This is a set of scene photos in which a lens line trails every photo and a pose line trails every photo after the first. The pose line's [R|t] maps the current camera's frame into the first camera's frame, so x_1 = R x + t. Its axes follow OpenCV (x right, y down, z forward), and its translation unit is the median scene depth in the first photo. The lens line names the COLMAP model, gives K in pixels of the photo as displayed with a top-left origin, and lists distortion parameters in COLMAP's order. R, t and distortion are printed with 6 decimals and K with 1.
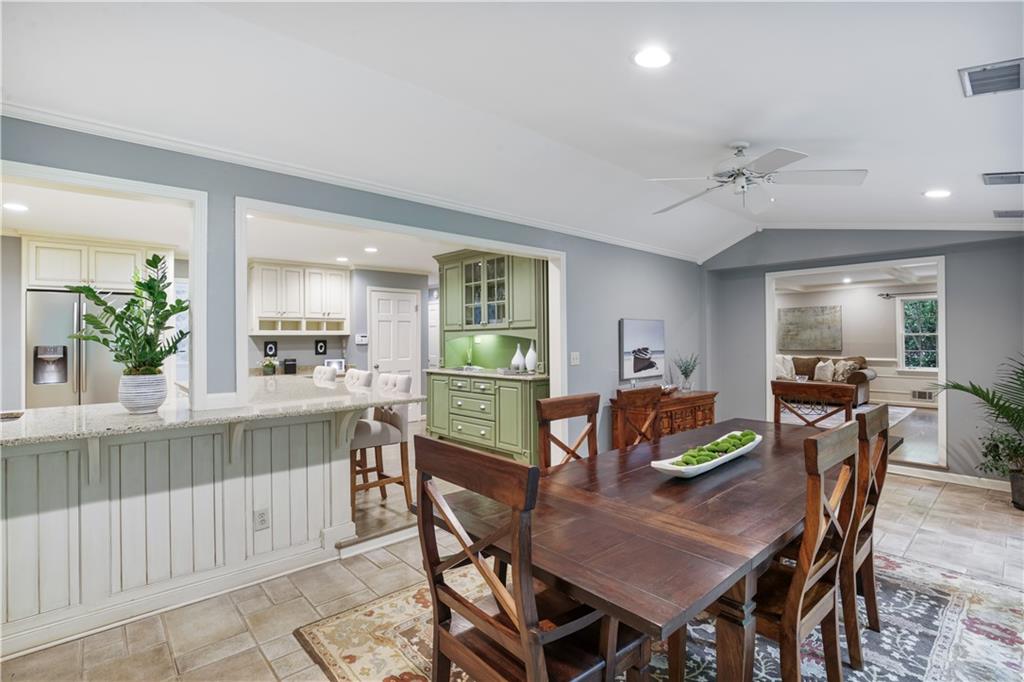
lens RADIAL K [[477.1, 0, 512.0], [0, 477.1, 341.0], [0, 0, 1]] dist [-0.000149, -0.001098]
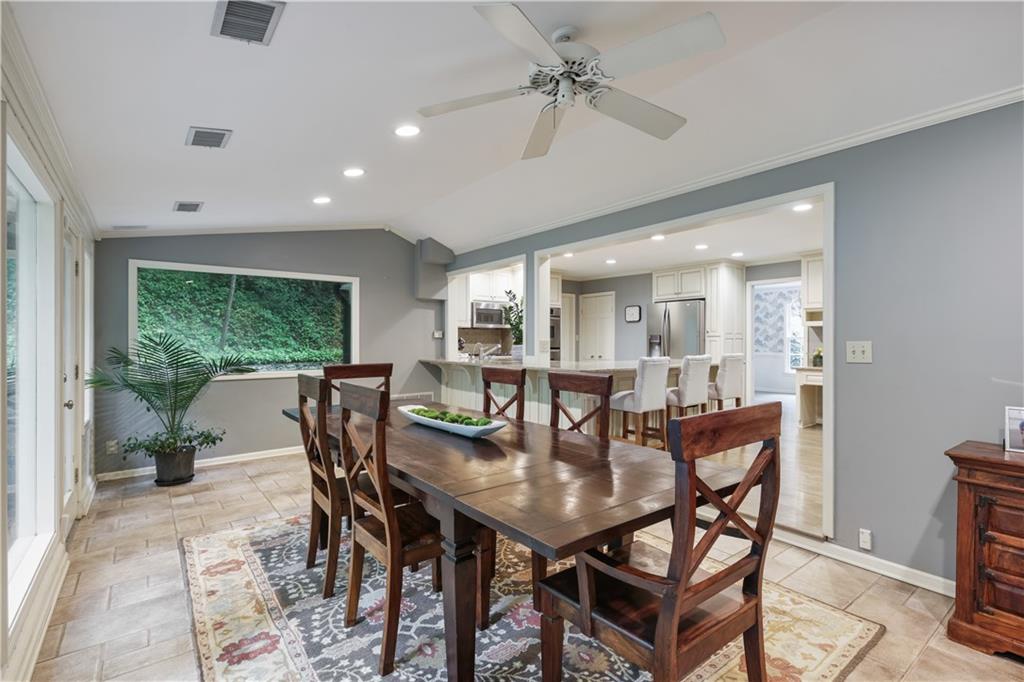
lens RADIAL K [[477.1, 0, 512.0], [0, 477.1, 341.0], [0, 0, 1]] dist [-0.000149, -0.001098]
pose [[-0.084667, 0.008014, -0.996377, 0.692565], [-0.009326, 0.999917, 0.008835, 0.017895], [0.996366, 0.010040, -0.084586, 0.607993]]
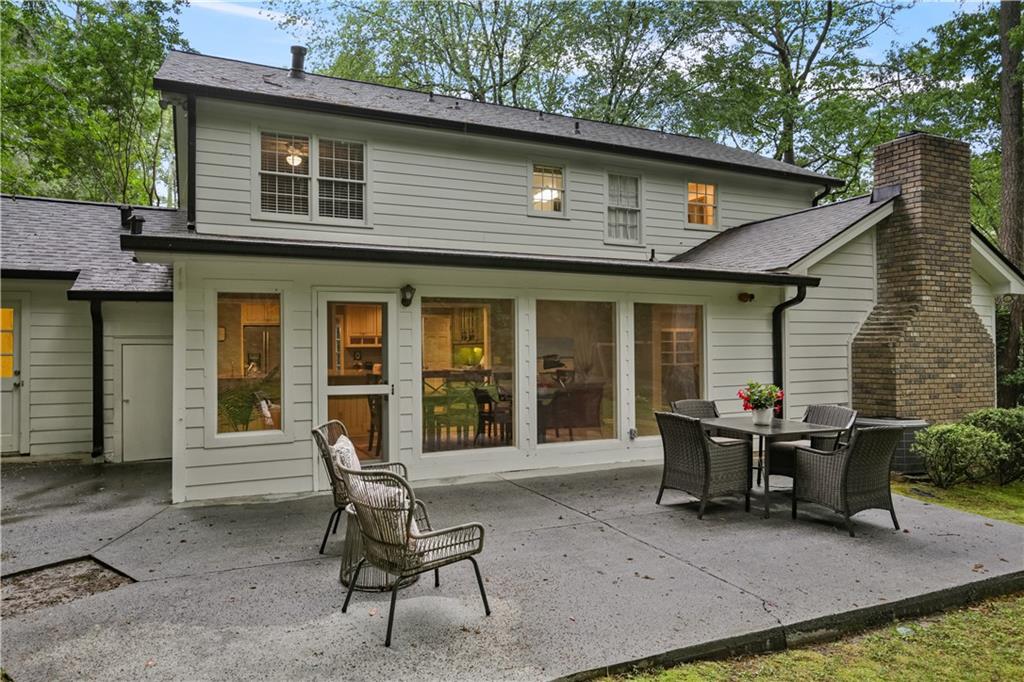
lens RADIAL K [[667.3, 0, 512.0], [0, 667.3, 341.0], [0, 0, 1]] dist [-0.003297, -0.000291]
pose [[0.957039, -0.004137, -0.289929, 0.845676], [0.000474, 0.999919, -0.012705, -0.003848], [0.289959, 0.012022, 0.956964, -1.320120]]
